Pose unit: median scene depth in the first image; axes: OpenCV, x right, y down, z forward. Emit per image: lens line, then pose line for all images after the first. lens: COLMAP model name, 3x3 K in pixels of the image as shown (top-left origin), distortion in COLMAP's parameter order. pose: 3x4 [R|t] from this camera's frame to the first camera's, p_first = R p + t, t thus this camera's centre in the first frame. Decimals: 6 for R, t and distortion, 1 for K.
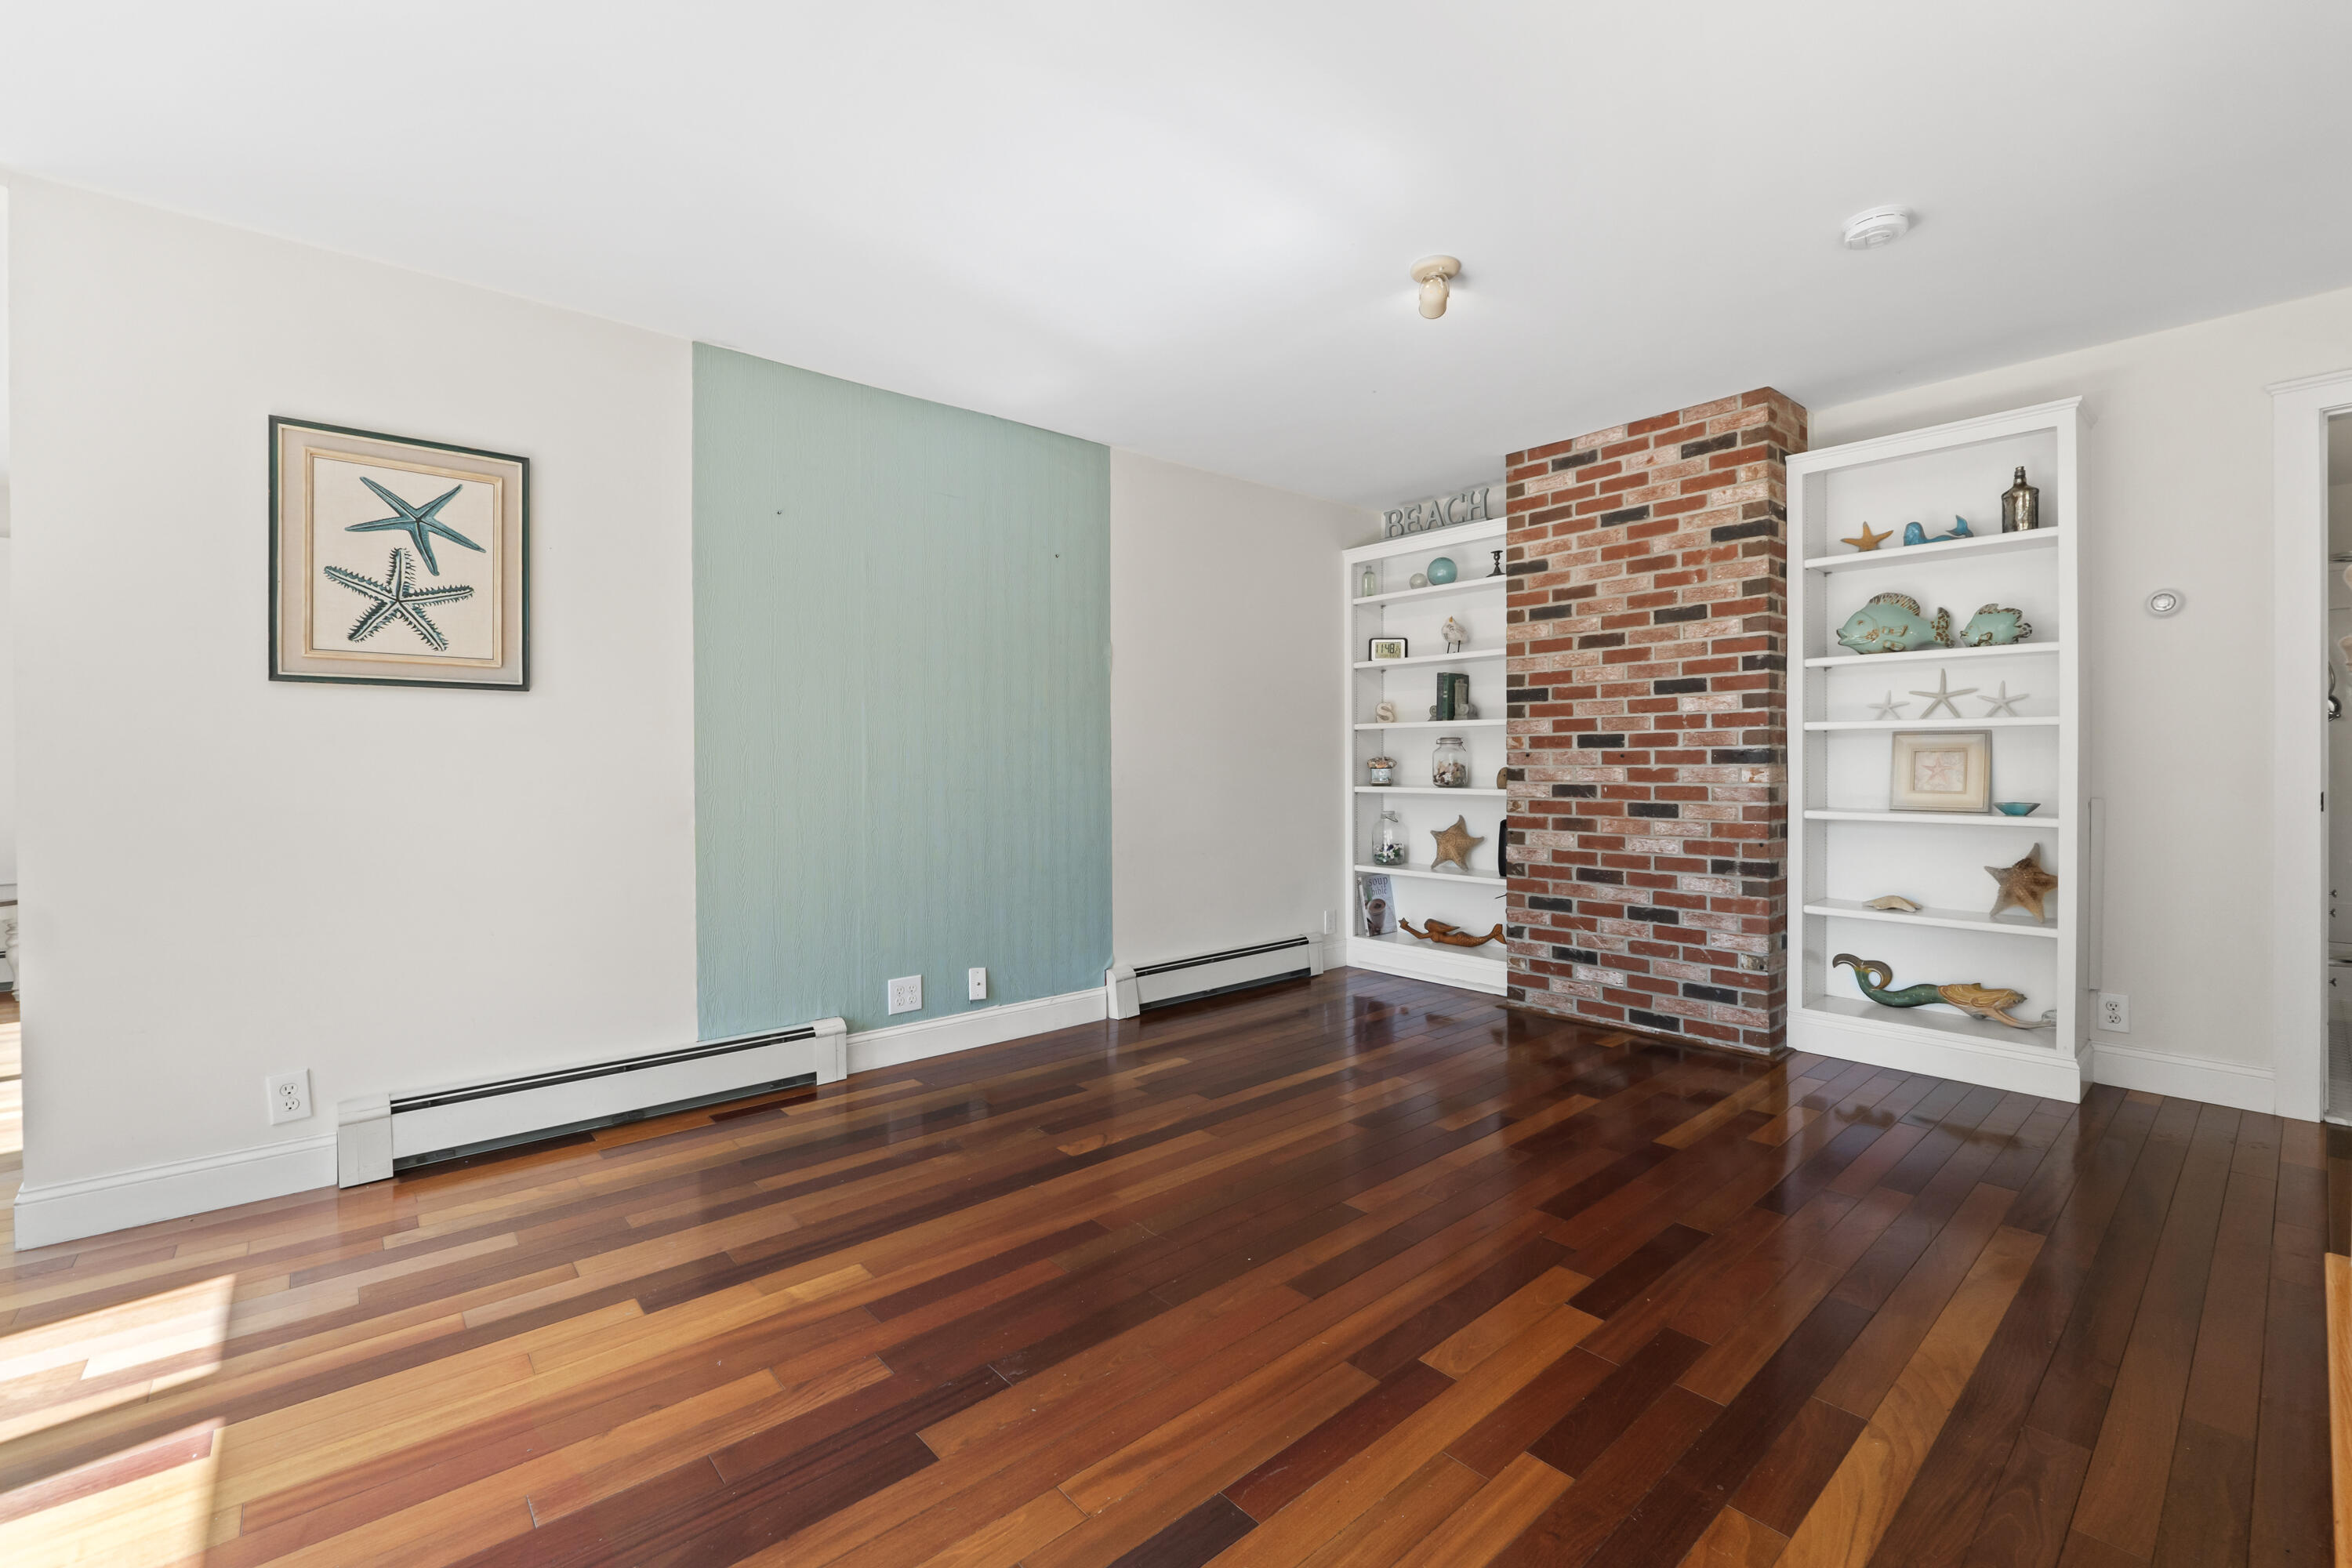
lens RADIAL K [[993.1, 0, 1176.4], [0, 993.1, 765.8], [0, 0, 1]] dist [-0.006131, -0.001584]
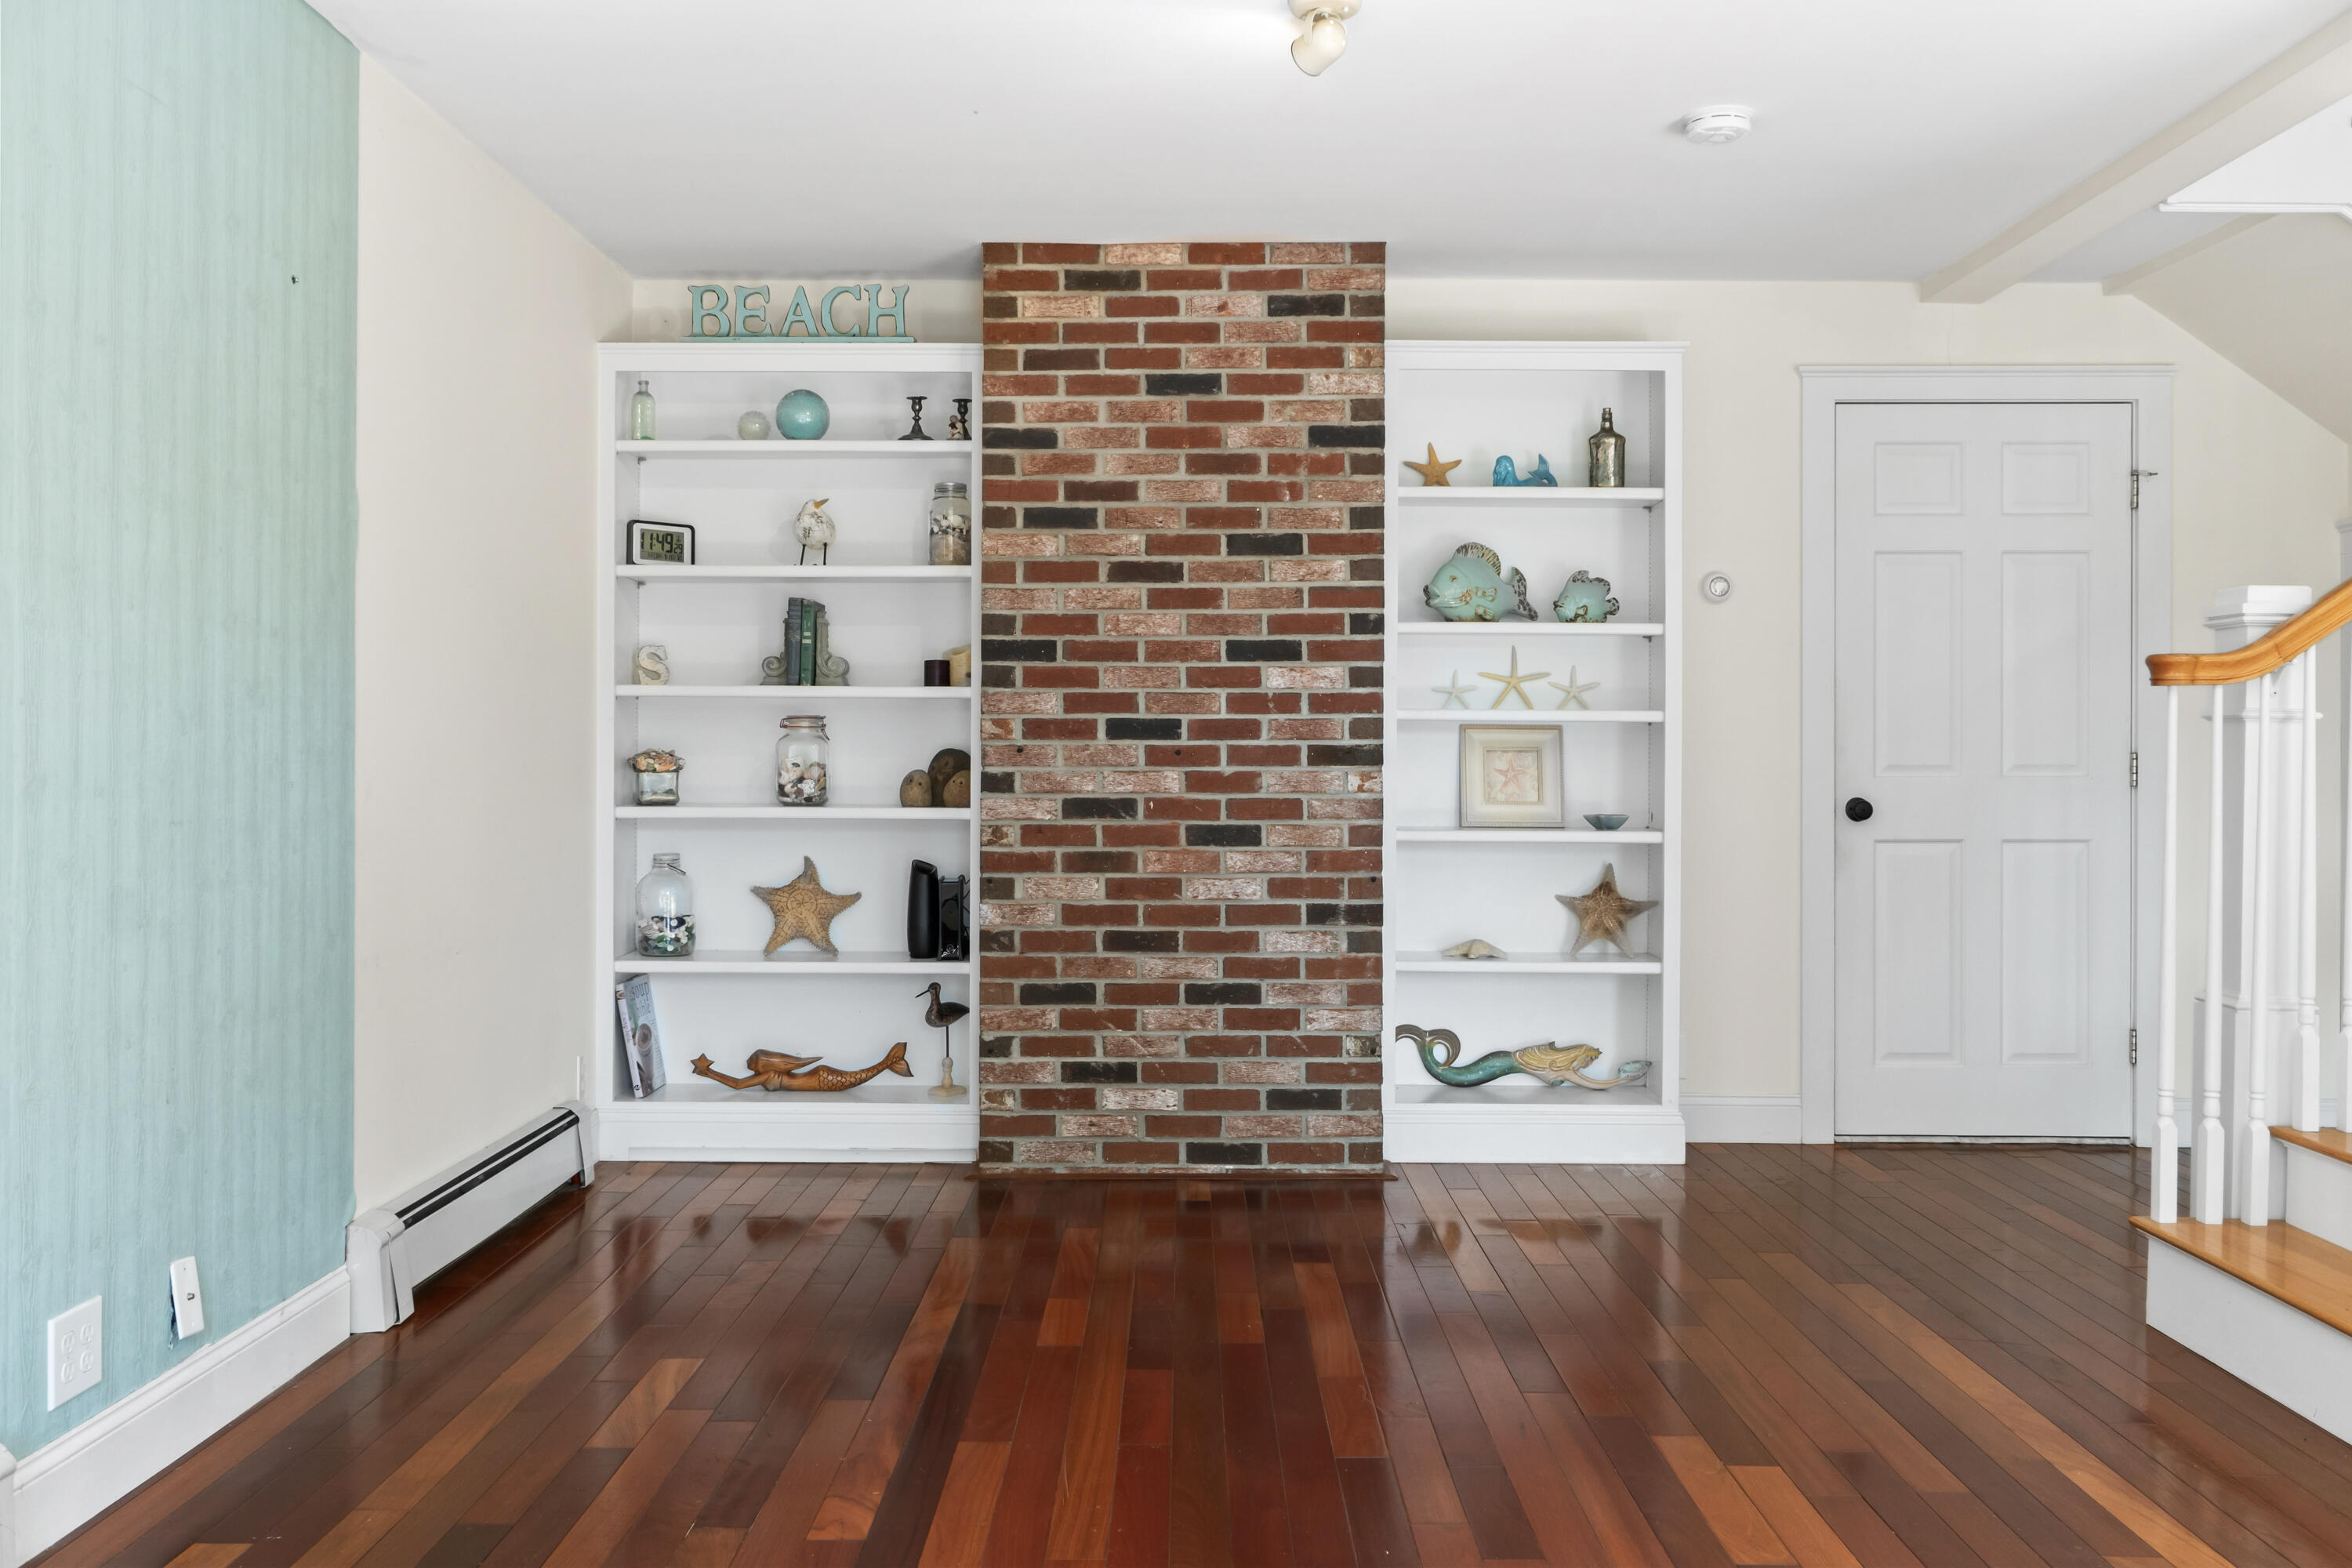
lens RADIAL K [[1995.5, 0, 1168.1], [0, 1995.5, 741.3], [0, 0, 1]] dist [0.000943, 0.014969]
pose [[0.657902, 0.013239, 0.752987, -0.565262], [-0.003764, 0.999891, -0.014291, 0.001227], [-0.753094, 0.006568, 0.657880, 0.156784]]
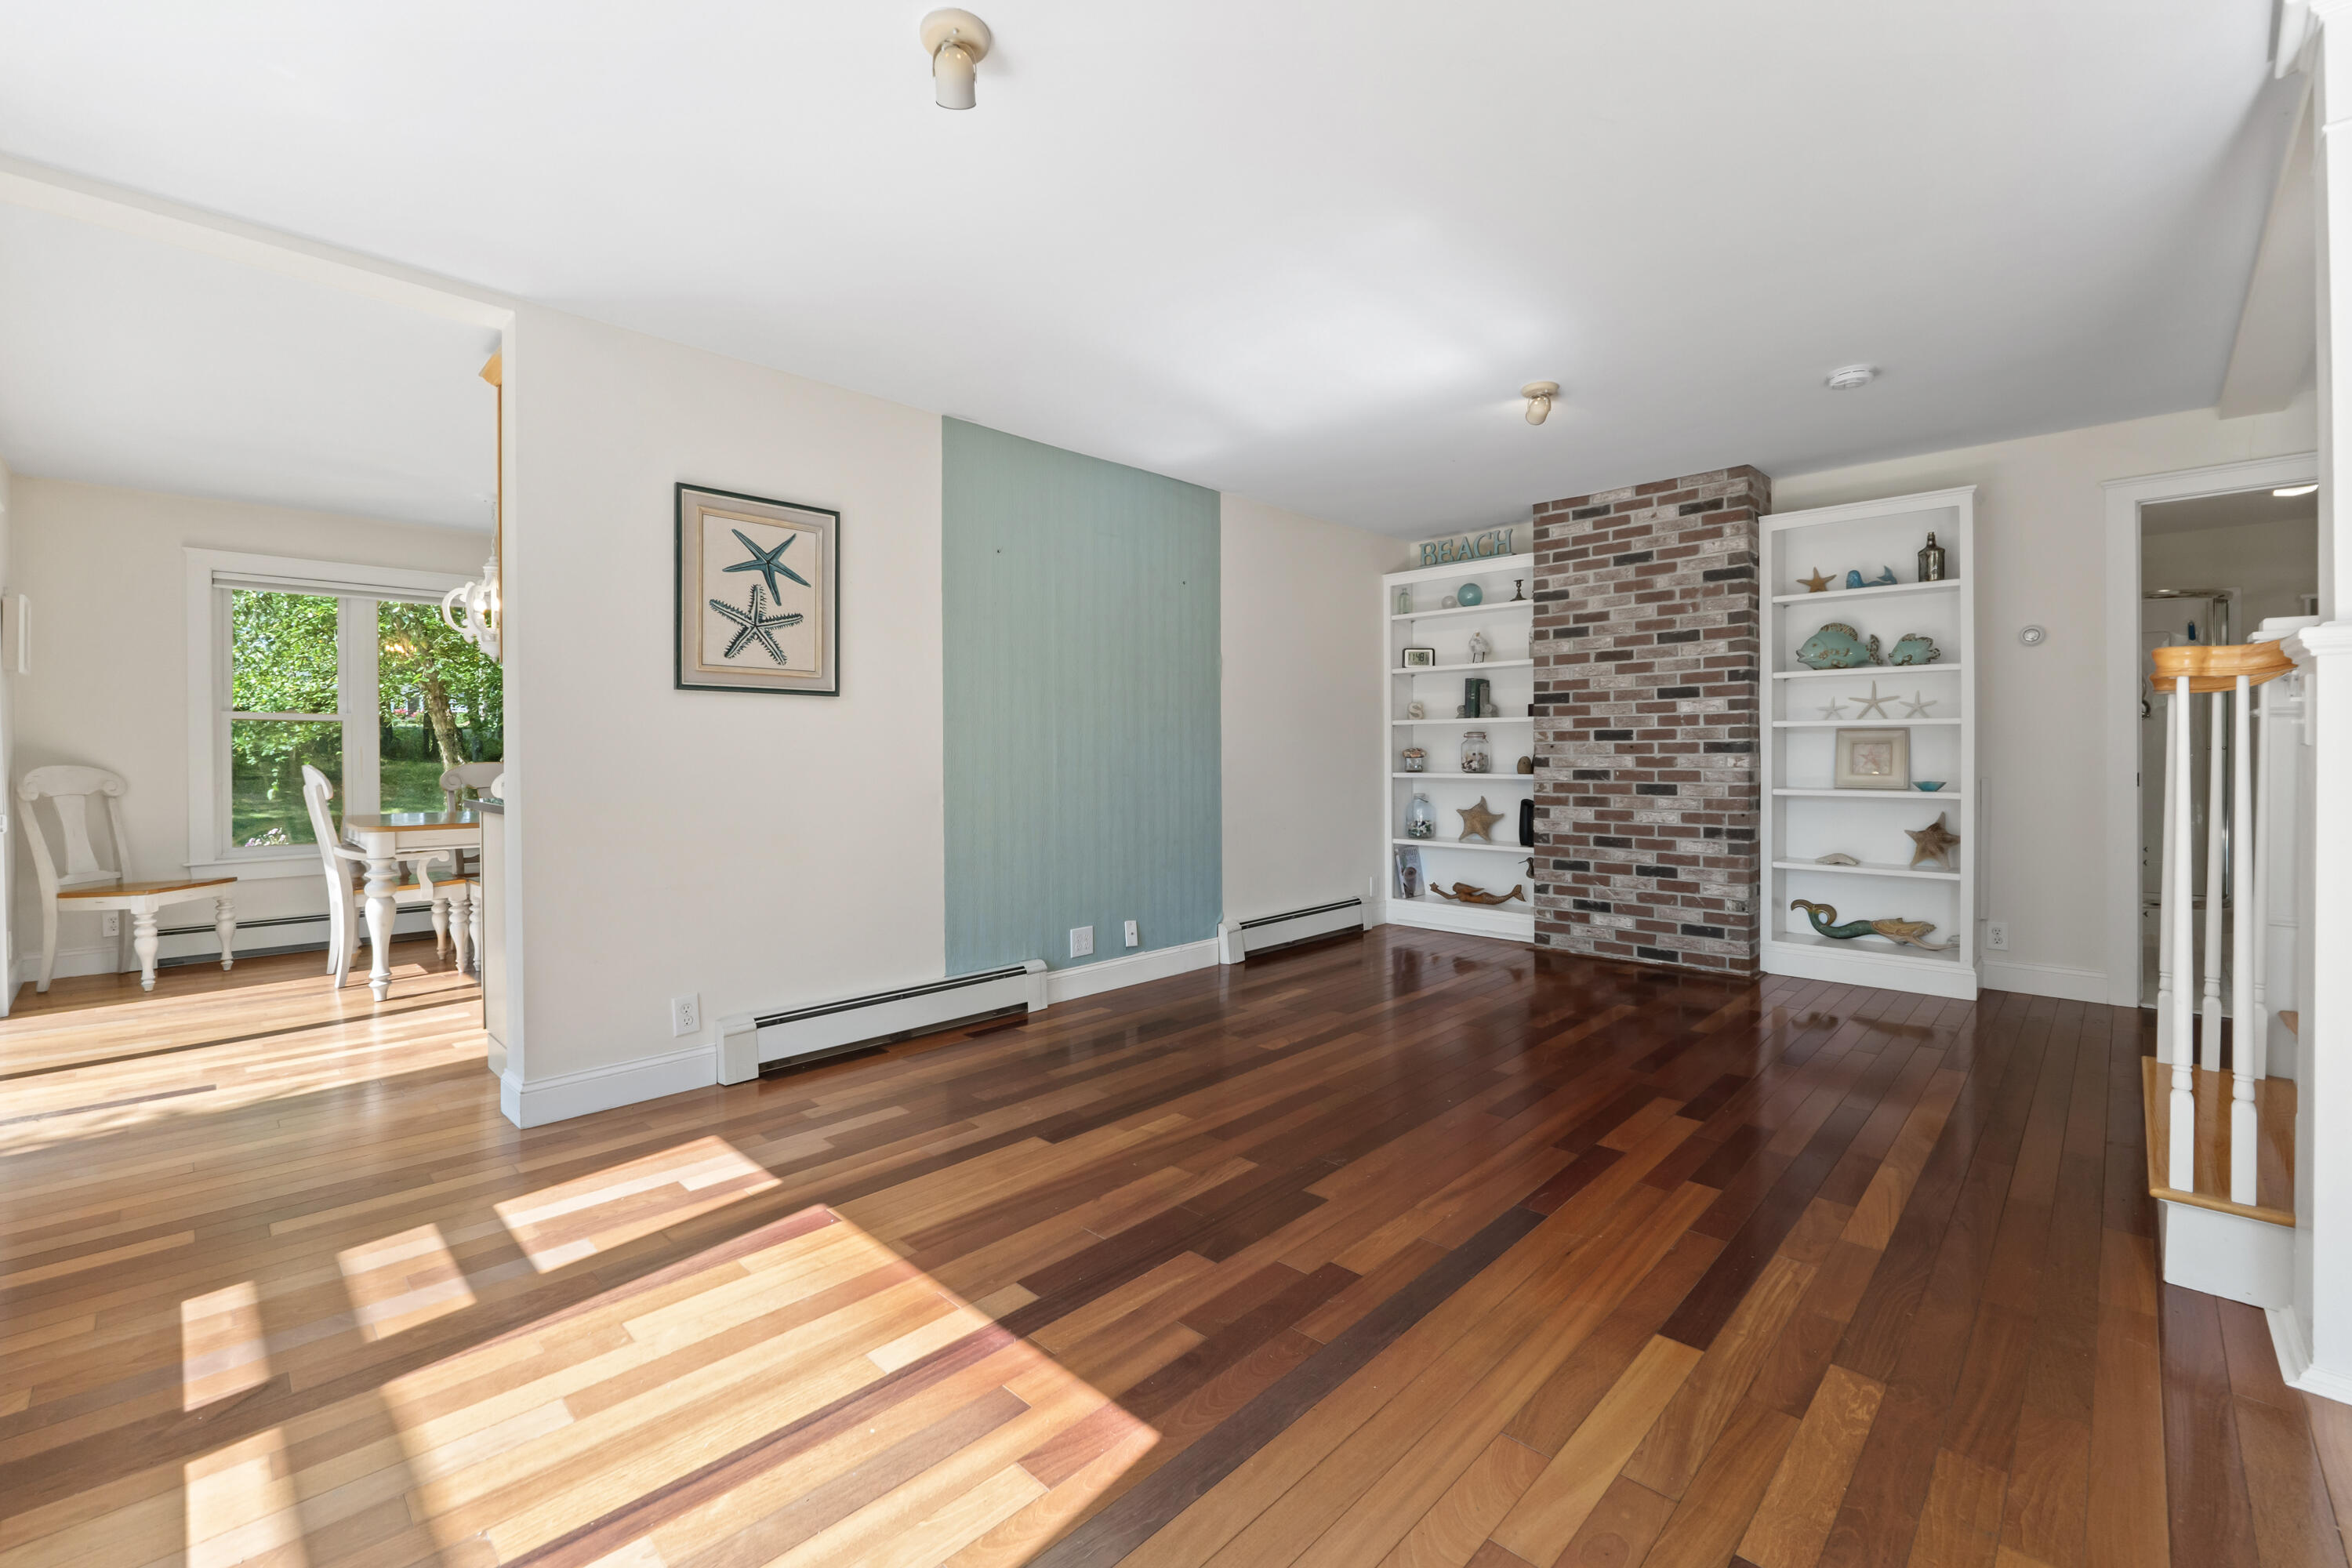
lens RADIAL K [[993.1, 0, 1171.7], [0, 993.1, 753.3], [0, 0, 1]] dist [-0.006131, -0.001584]
pose [[0.996345, -0.000783, 0.085420, -0.258192], [0.000962, 0.999997, -0.002056, 0.000182], [-0.085418, 0.002130, 0.996343, -0.224769]]
